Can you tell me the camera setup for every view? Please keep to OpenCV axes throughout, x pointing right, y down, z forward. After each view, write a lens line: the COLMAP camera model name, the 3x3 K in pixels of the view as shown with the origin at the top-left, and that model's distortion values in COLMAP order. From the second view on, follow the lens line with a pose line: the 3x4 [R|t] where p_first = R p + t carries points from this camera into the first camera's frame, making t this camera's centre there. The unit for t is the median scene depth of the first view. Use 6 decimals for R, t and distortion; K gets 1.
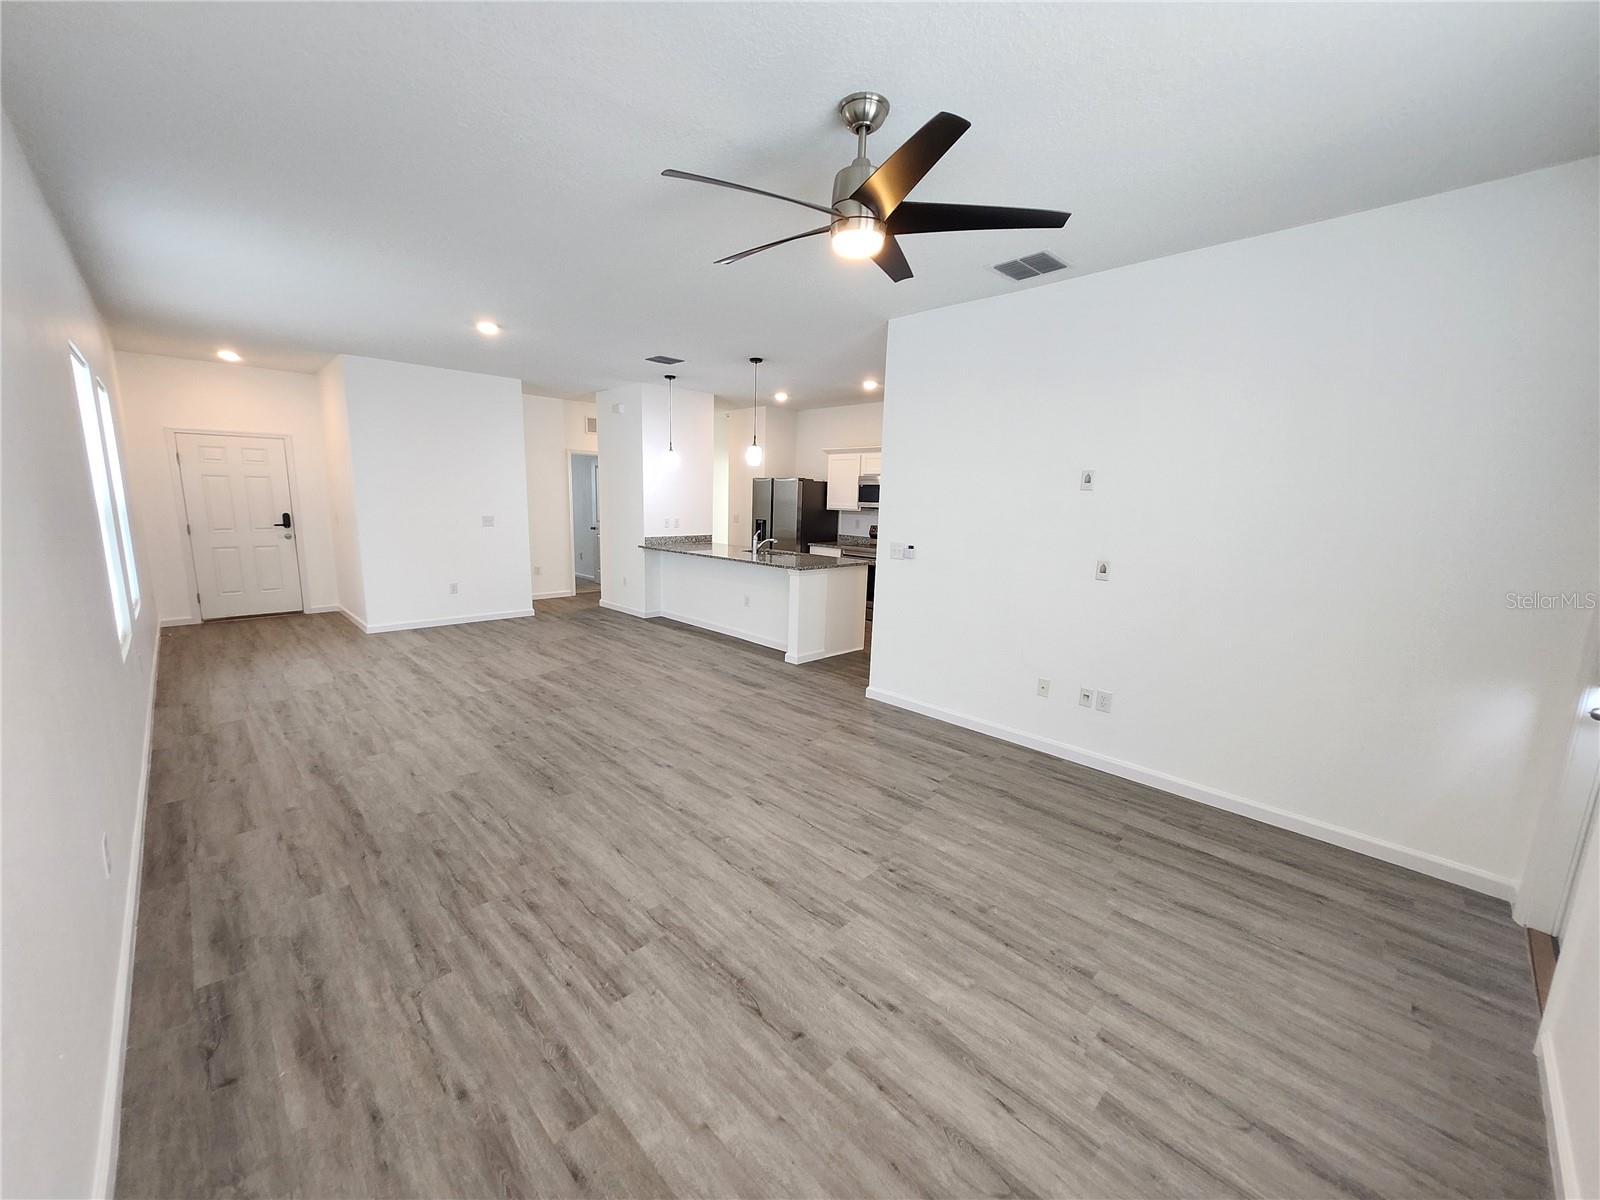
lens RADIAL K [[633.0, 0, 788.0], [0, 633.0, 607.1], [0, 0, 1]] dist [0.001644, -0.000020]
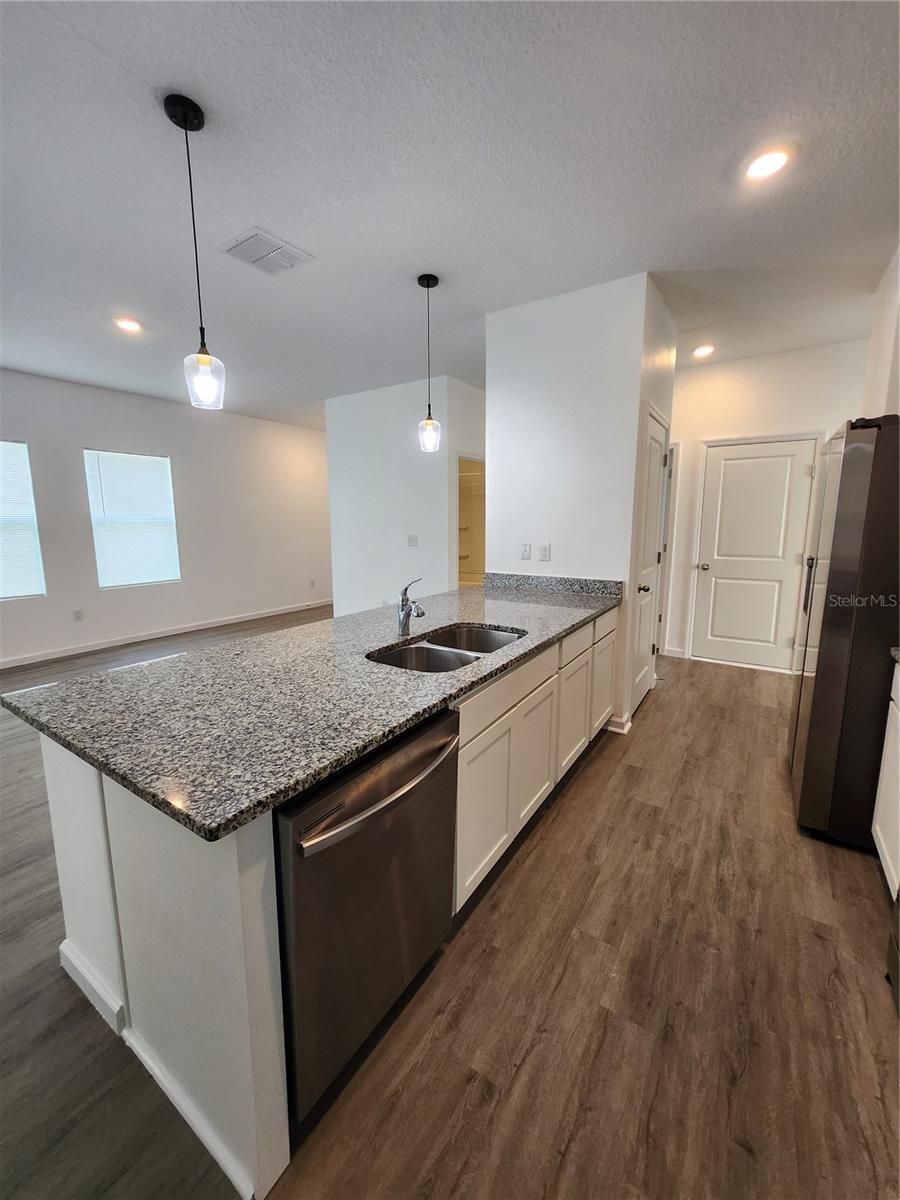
lens RADIAL K [[480.4, 0, 450.0], [0, 480.4, 600.0], [0, 0, 1]] dist [-0.000173, 0.004569]
pose [[0.214954, 0.140992, -0.966393, 0.317109], [-0.159312, 0.981332, 0.107736, -0.181918], [0.963543, 0.130800, 0.233403, 1.212833]]
